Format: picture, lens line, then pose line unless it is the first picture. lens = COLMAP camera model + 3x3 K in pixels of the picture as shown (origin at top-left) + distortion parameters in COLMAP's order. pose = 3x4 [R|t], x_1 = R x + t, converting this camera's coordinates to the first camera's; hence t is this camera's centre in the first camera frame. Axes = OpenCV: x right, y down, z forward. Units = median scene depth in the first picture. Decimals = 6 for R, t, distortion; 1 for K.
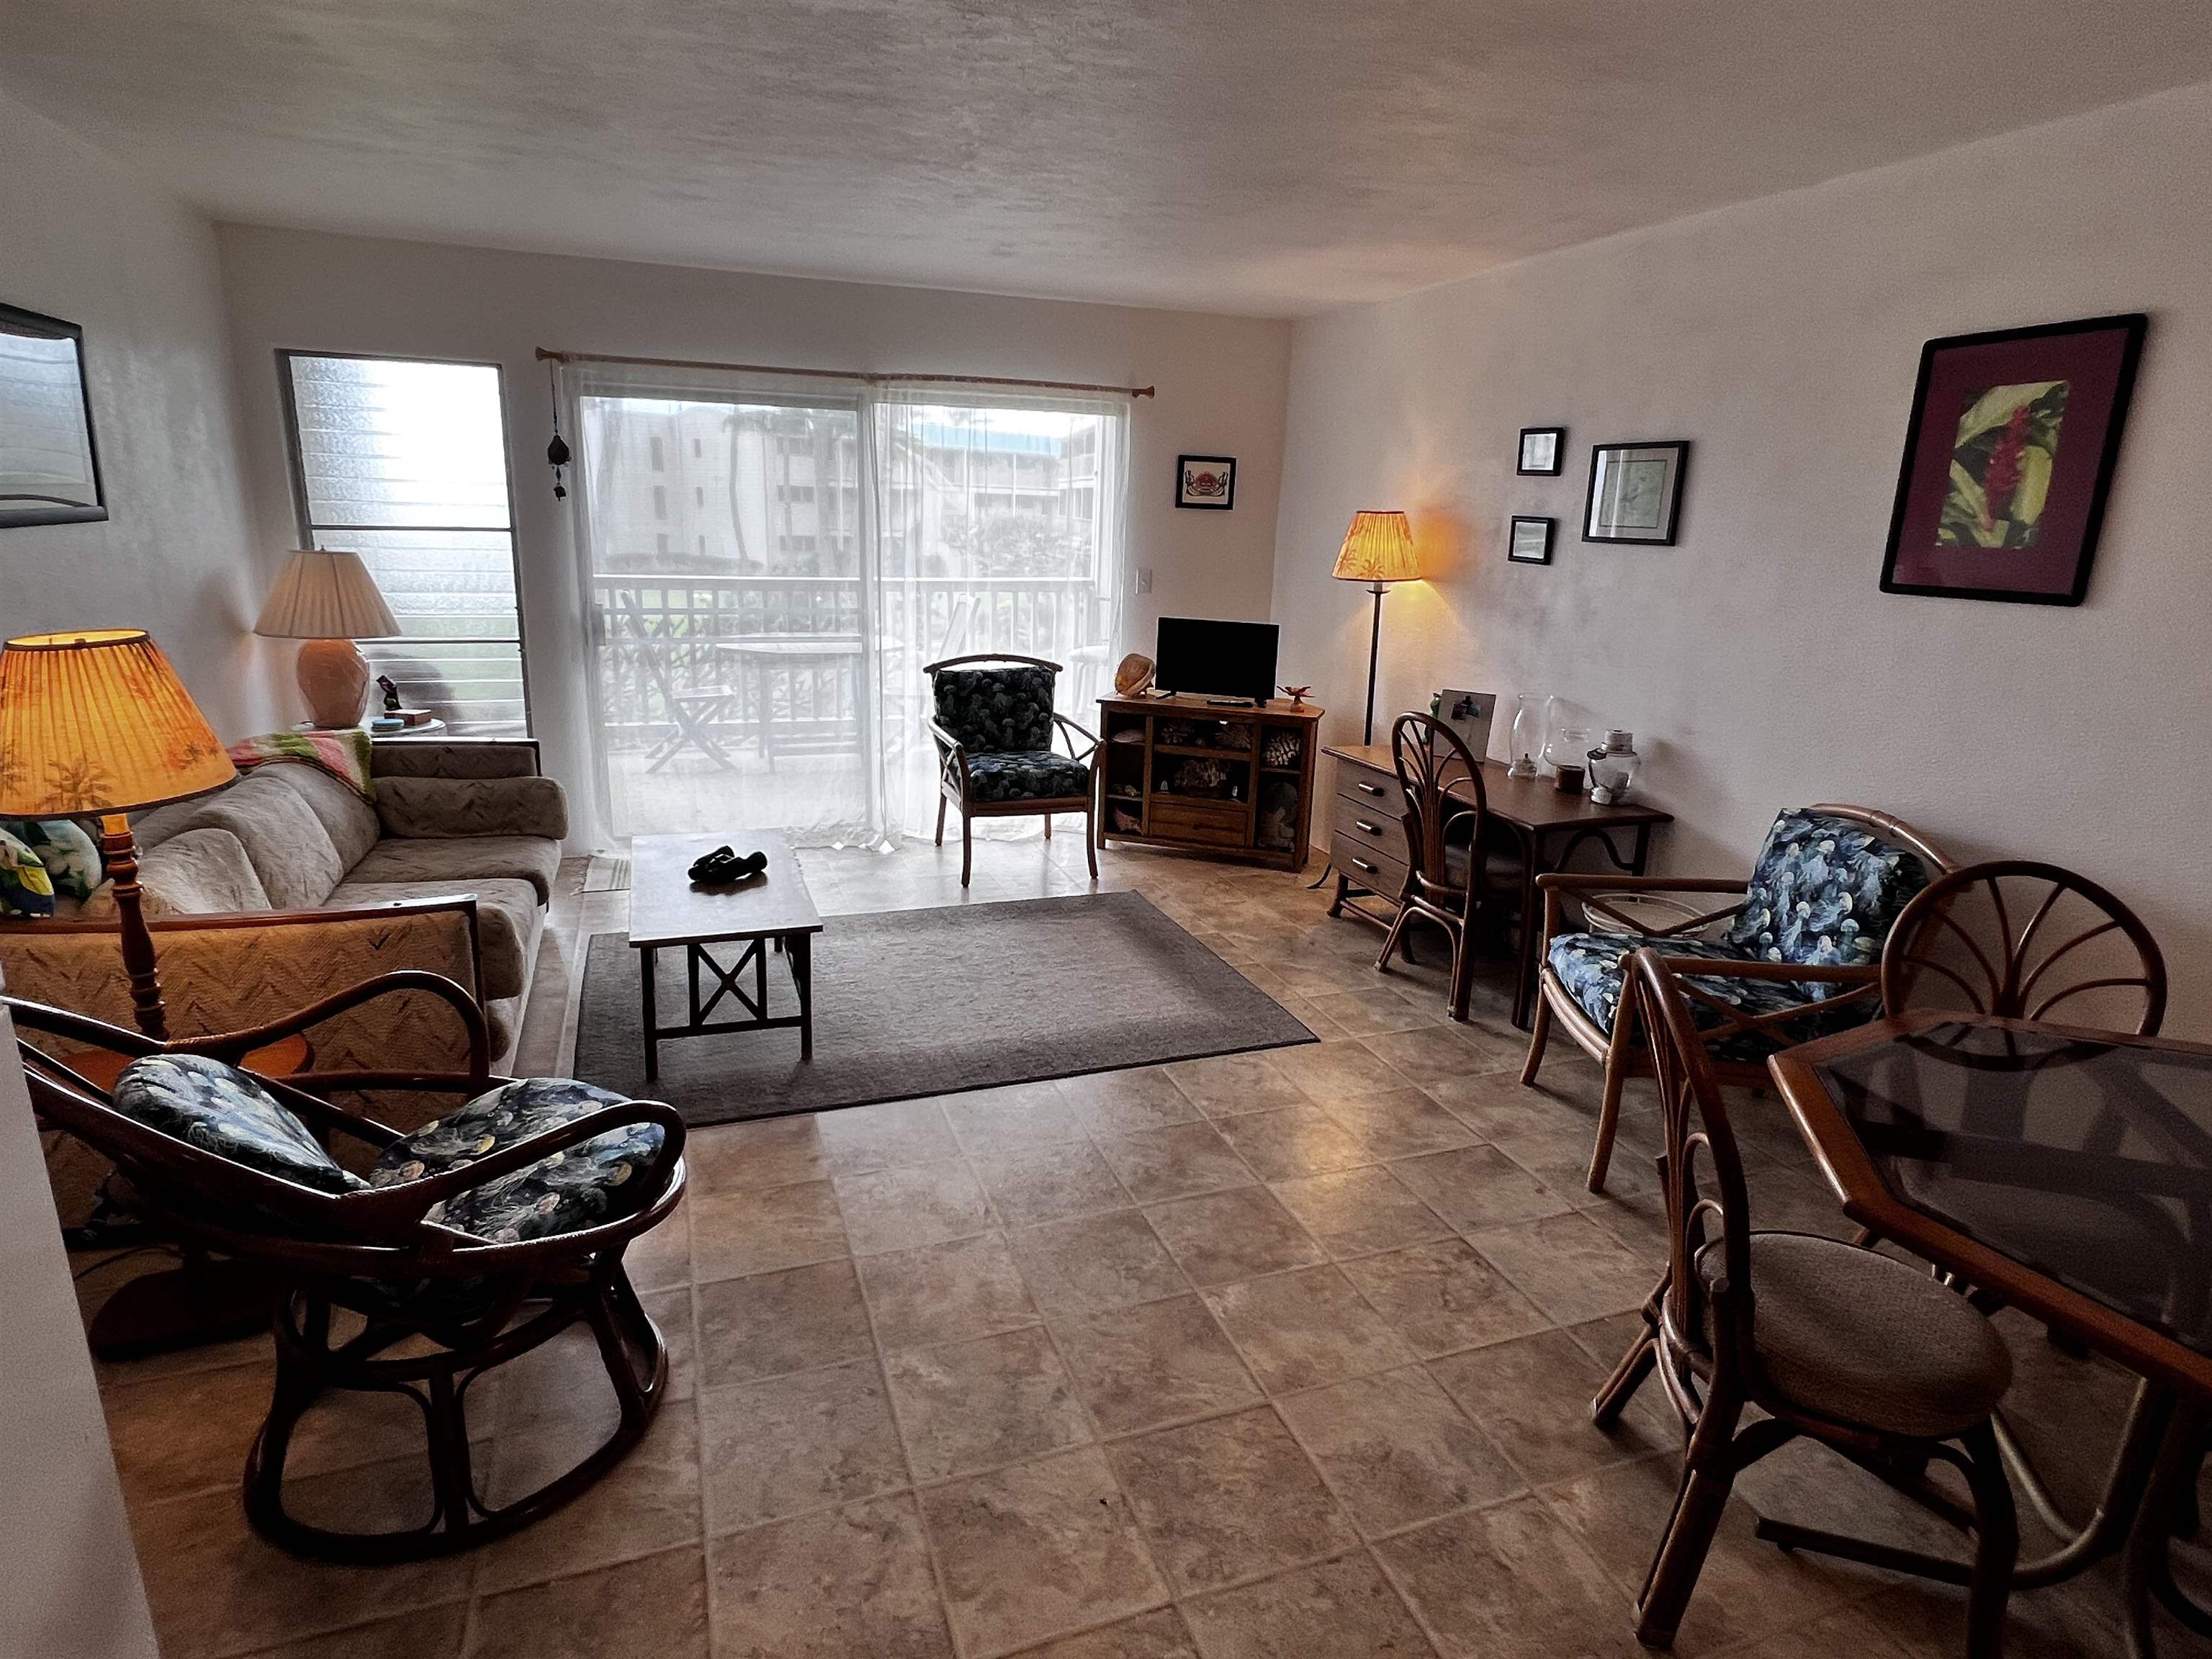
lens RADIAL K [[1214.3, 0, 1106.0], [0, 1214.3, 829.5], [0, 0, 1]] dist [0.003630, 0.000639]
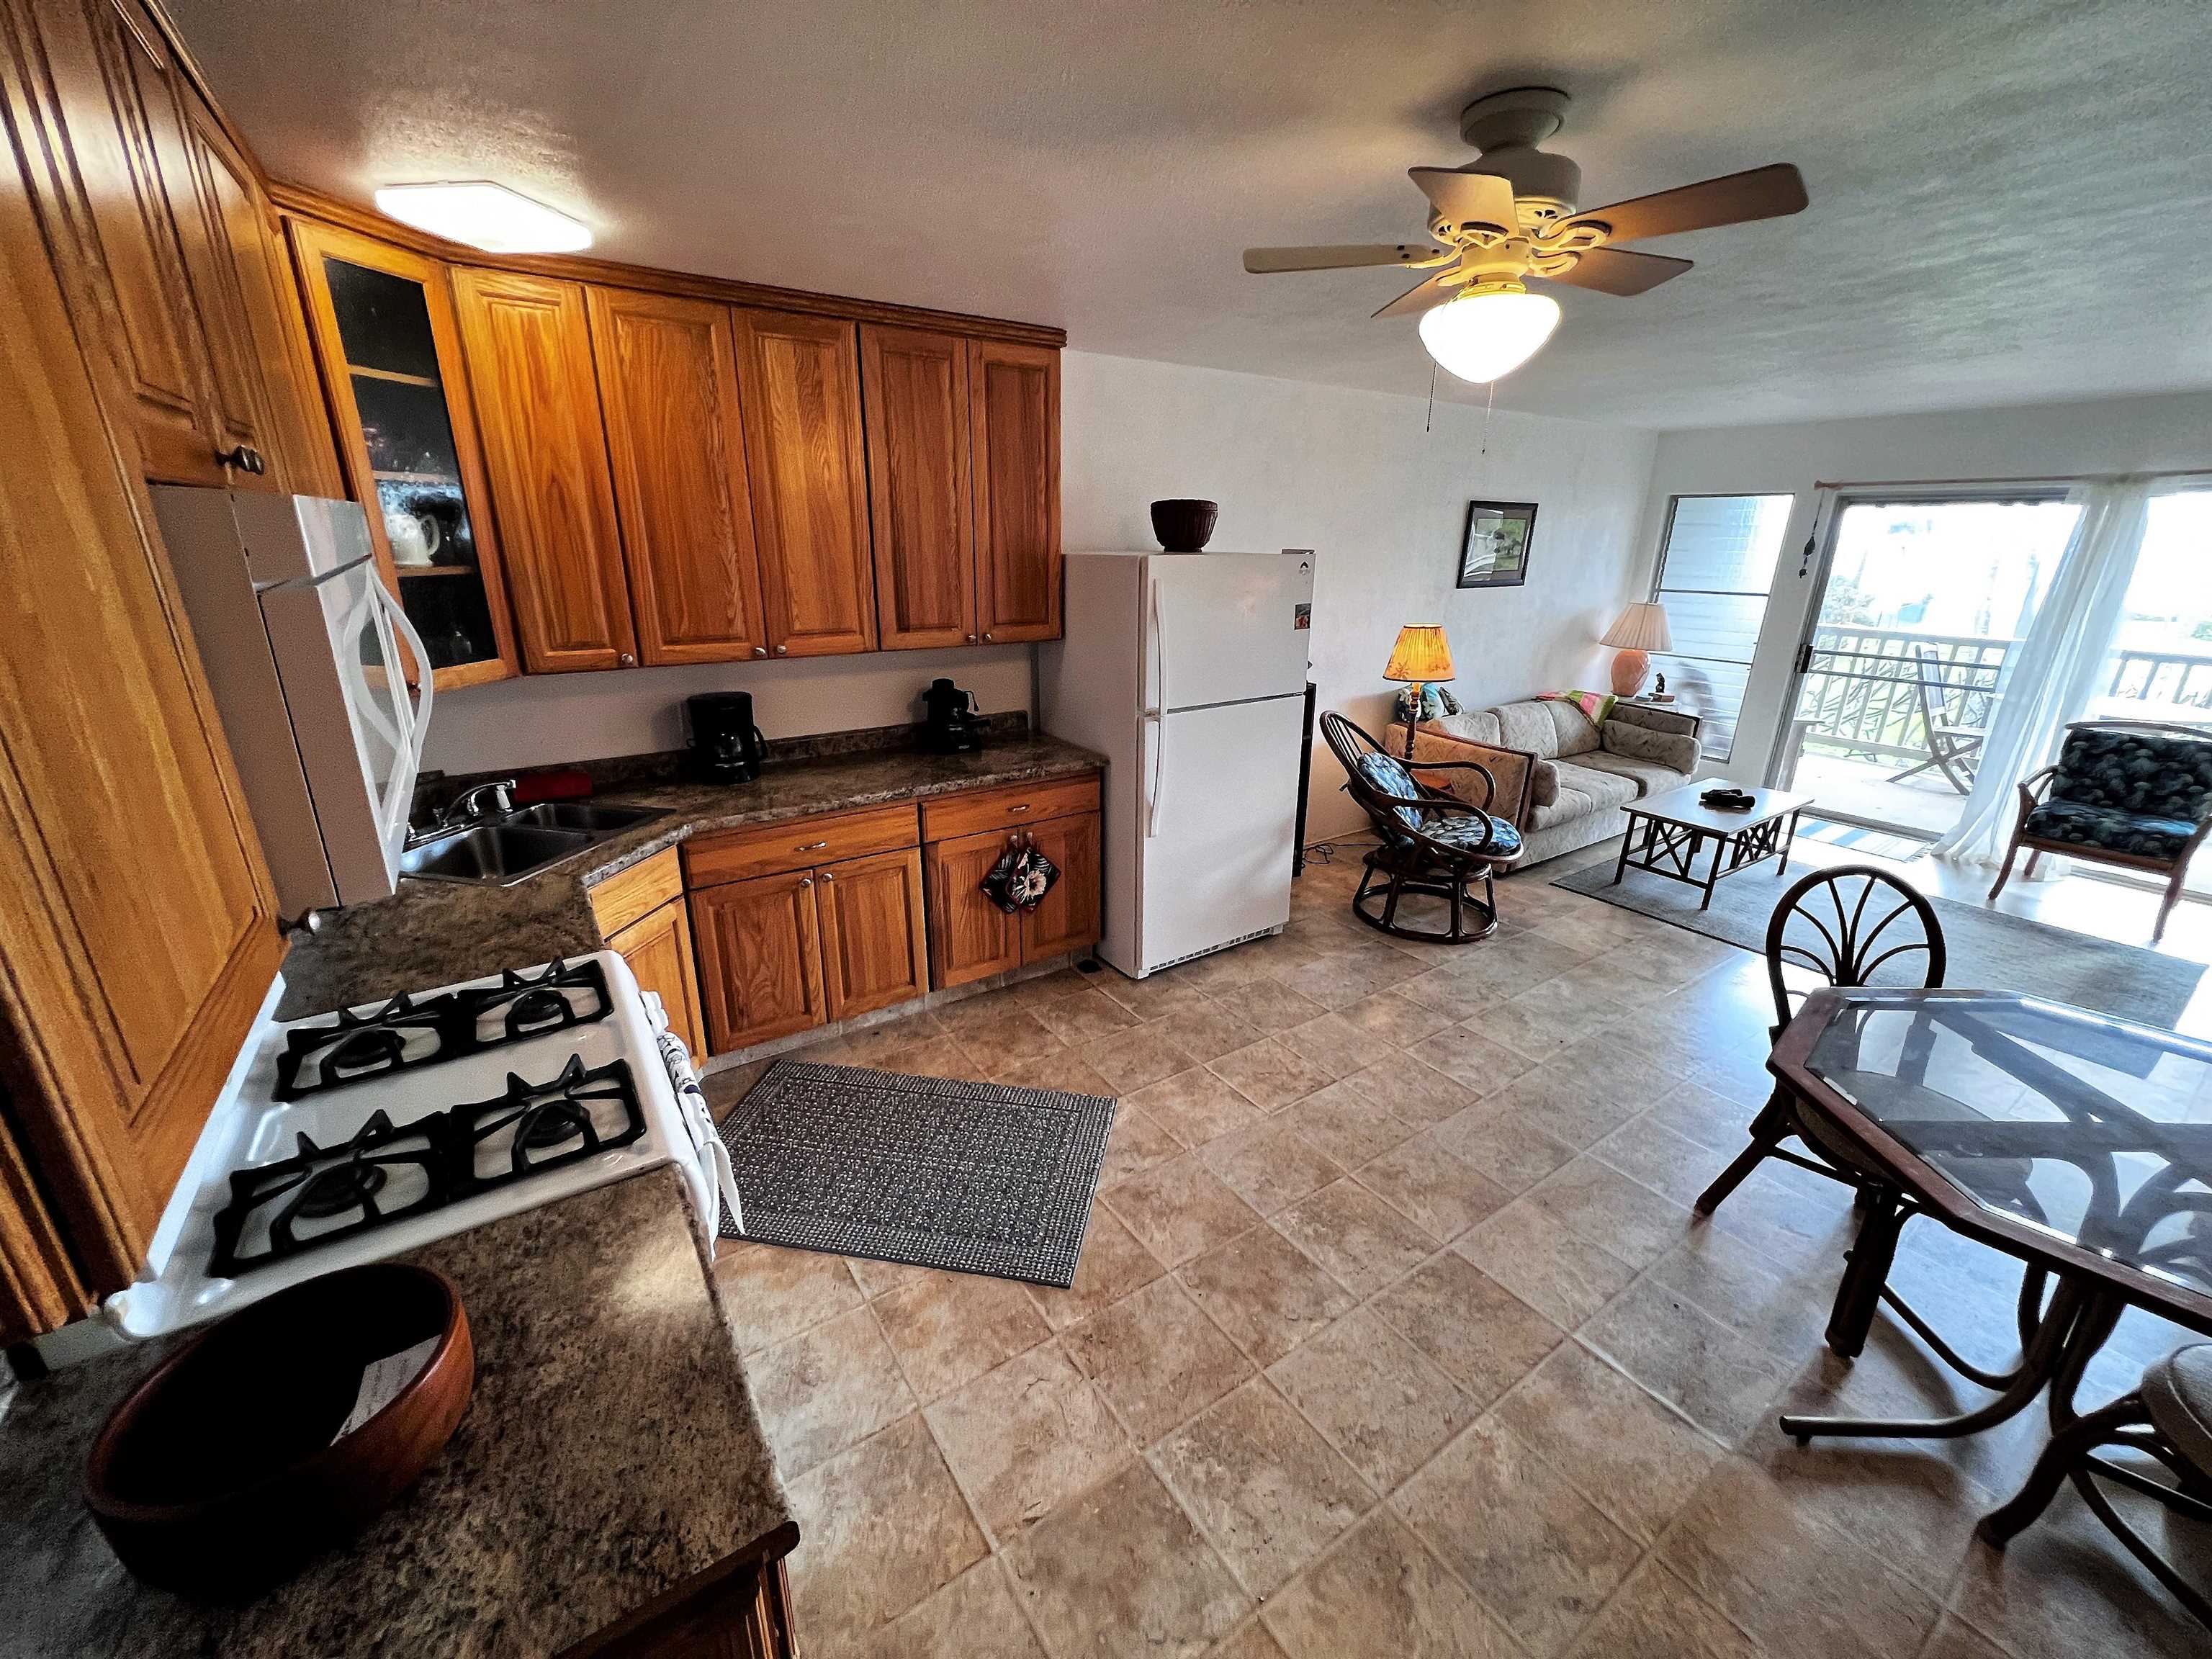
lens RADIAL K [[885.5, 0, 1103.7], [0, 885.5, 821.8], [0, 0, 1]] dist [-0.002202, 0.000299]
pose [[0.240855, 0.273626, -0.931192, 0.619976], [-0.256735, 0.943223, 0.210756, 0.024580], [0.935989, 0.188307, 0.297429, -0.163992]]
